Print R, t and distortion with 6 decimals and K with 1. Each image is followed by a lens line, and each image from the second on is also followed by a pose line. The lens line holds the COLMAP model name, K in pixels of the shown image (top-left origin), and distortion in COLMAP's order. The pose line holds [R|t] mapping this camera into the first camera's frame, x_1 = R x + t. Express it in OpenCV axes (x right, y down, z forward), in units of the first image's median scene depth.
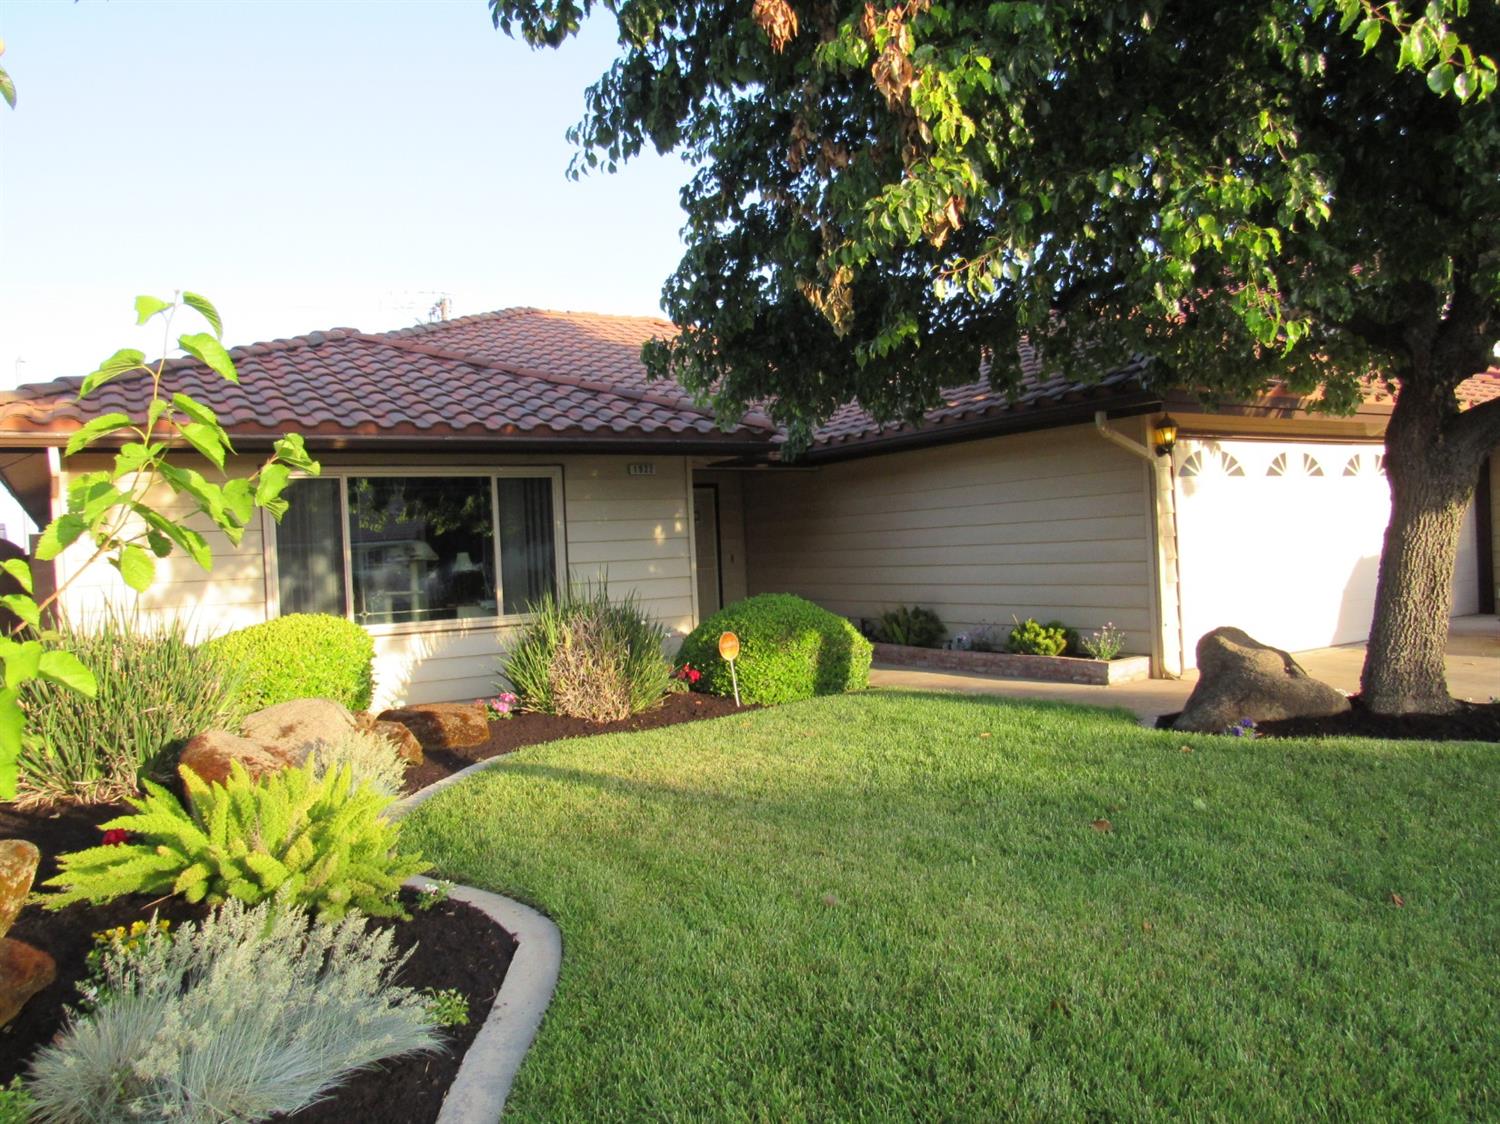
lens RADIAL K [[1074.8, 0, 750.0], [0, 1074.8, 562.0], [0, 0, 1]] dist [-0.022170, 0.008793]
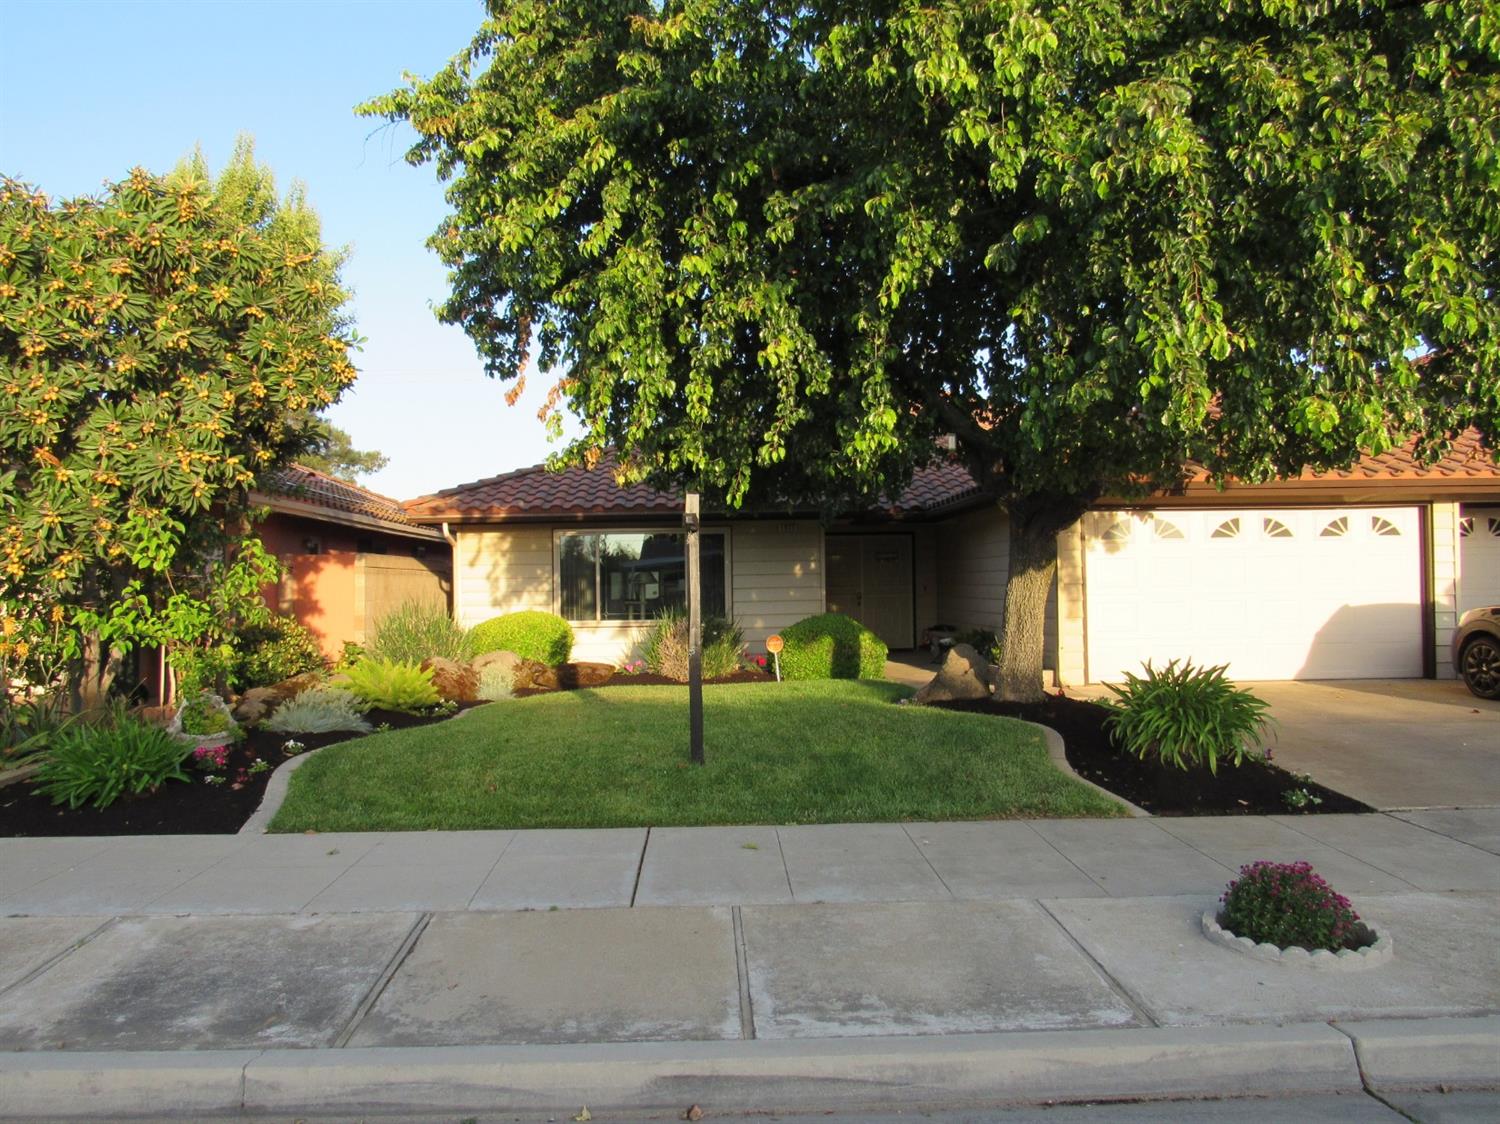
lens RADIAL K [[1074.8, 0, 750.0], [0, 1074.8, 562.0], [0, 0, 1]] dist [-0.022170, 0.008793]
pose [[0.869049, 0.023095, -0.494187, 0.794737], [-0.030399, 0.999515, -0.006747, -0.033982], [0.493791, 0.020886, 0.869330, -0.447012]]
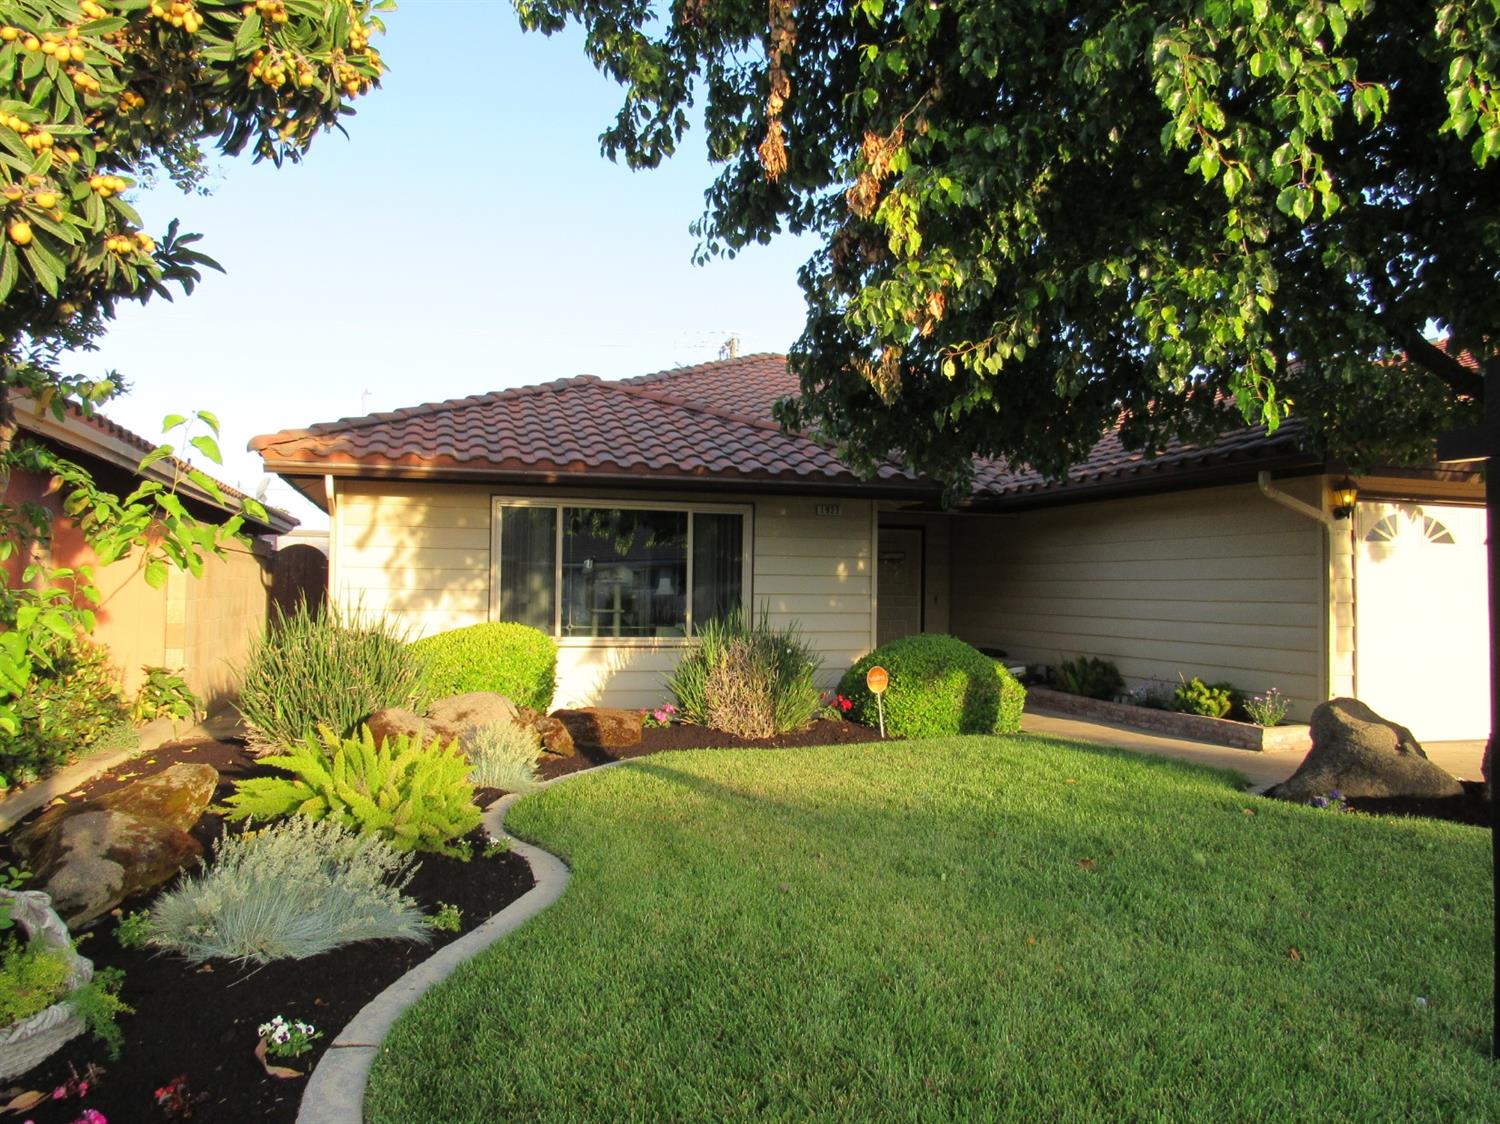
lens RADIAL K [[1077.4, 0, 754.7], [0, 1077.4, 566.0], [0, 0, 1]] dist [-0.008461, -0.001281]
pose [[0.964132, 0.053342, -0.260008, 0.146234], [-0.060819, 0.997932, -0.020792, -0.005129], [0.258361, 0.035860, 0.965383, -0.073797]]
